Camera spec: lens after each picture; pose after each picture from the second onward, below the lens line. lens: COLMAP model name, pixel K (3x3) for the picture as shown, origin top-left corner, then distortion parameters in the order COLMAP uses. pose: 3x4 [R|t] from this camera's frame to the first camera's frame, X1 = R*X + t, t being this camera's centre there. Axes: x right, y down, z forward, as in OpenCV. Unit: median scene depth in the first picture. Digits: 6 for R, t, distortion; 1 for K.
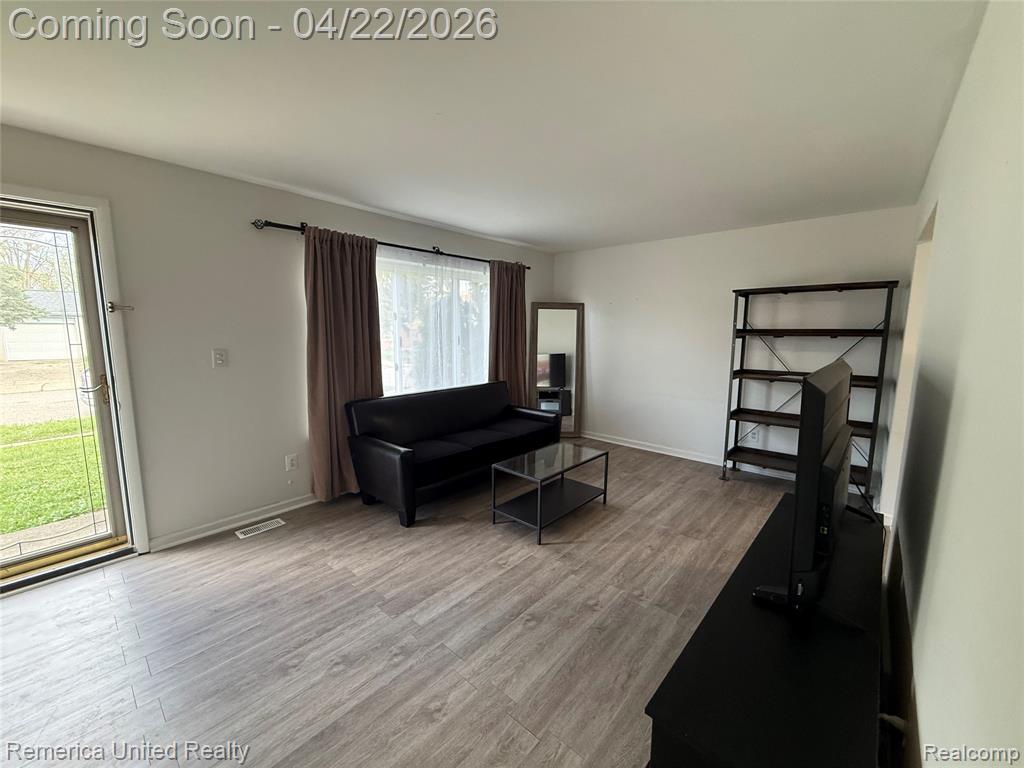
lens RADIAL K [[406.7, 0, 512.5], [0, 406.7, 382.8], [0, 0, 1]] dist [-0.001364, 0.000399]
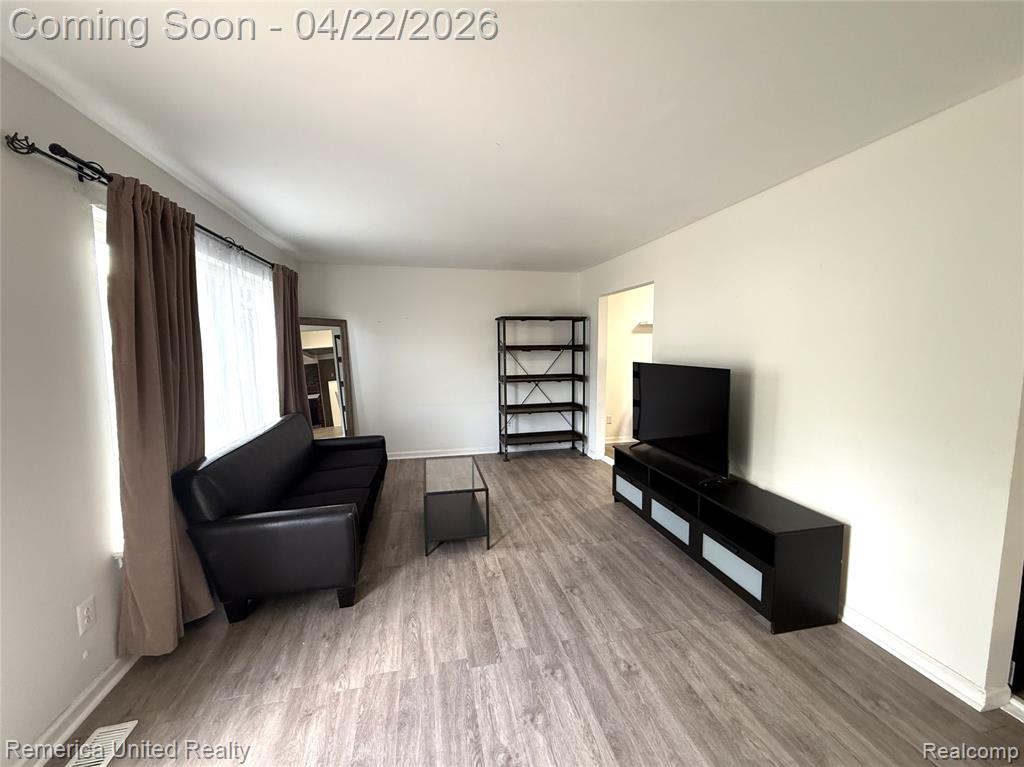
lens RADIAL K [[406.7, 0, 512.5], [0, 406.7, 382.3], [0, 0, 1]] dist [-0.001364, 0.000399]
pose [[0.587715, -0.084352, 0.804659, -0.752524], [0.113886, 0.993273, 0.020943, -0.057459], [-0.801013, 0.079331, 0.593368, 0.288785]]
